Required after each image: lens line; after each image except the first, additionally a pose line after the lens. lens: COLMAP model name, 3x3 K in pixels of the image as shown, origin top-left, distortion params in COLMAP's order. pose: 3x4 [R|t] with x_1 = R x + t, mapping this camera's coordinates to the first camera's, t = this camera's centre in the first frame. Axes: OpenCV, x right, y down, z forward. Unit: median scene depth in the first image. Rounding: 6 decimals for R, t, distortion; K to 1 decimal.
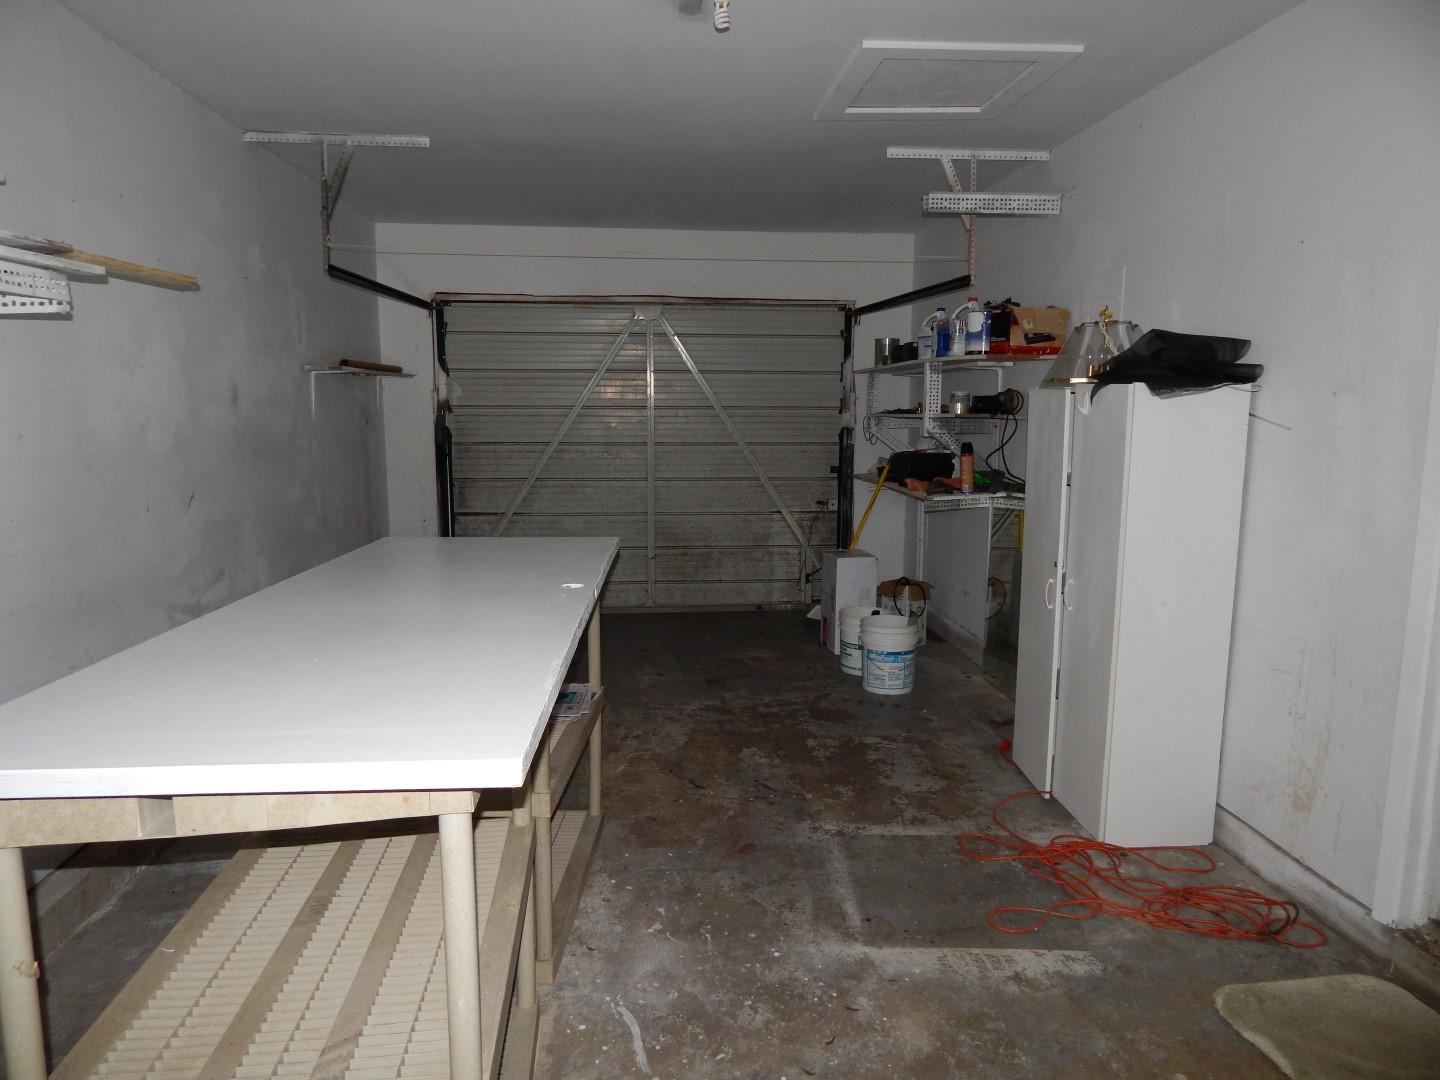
lens RADIAL K [[962.8, 0, 720.0], [0, 962.8, 540.0], [0, 0, 1]] dist [0.001633, -0.002916]
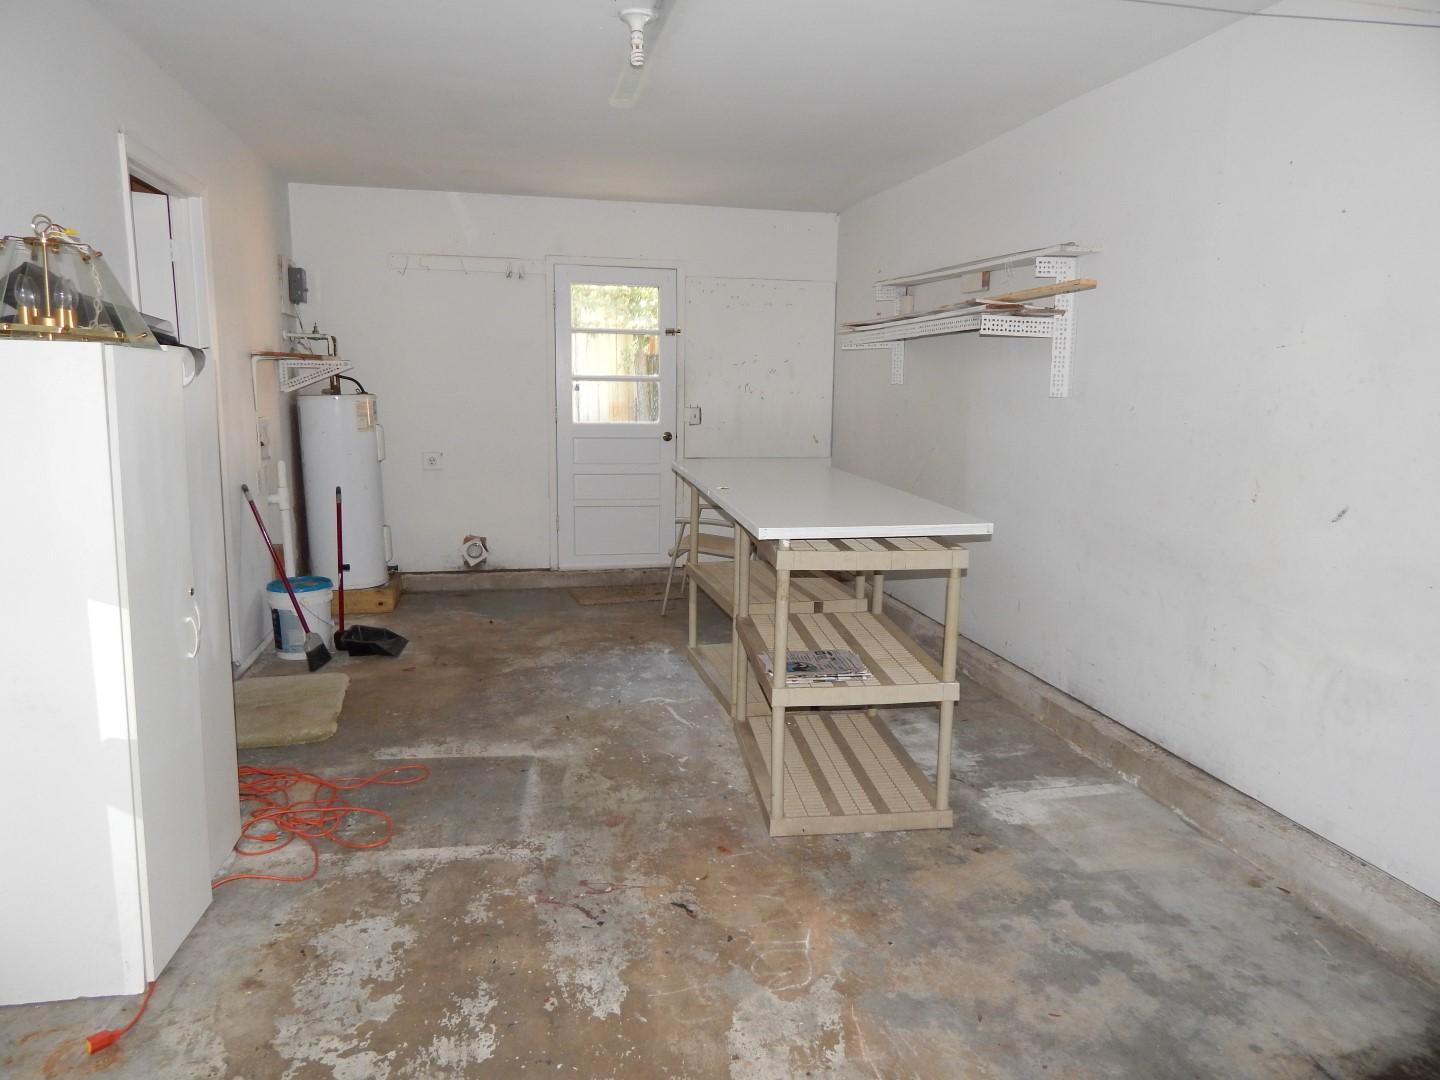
lens RADIAL K [[962.8, 0, 720.0], [0, 962.8, 540.0], [0, 0, 1]] dist [0.001633, -0.002916]
pose [[-0.991512, -0.001714, -0.130004, 0.049383], [-0.041139, 0.952673, 0.301200, -0.258046], [0.123335, 0.303992, -0.944657, 1.810395]]
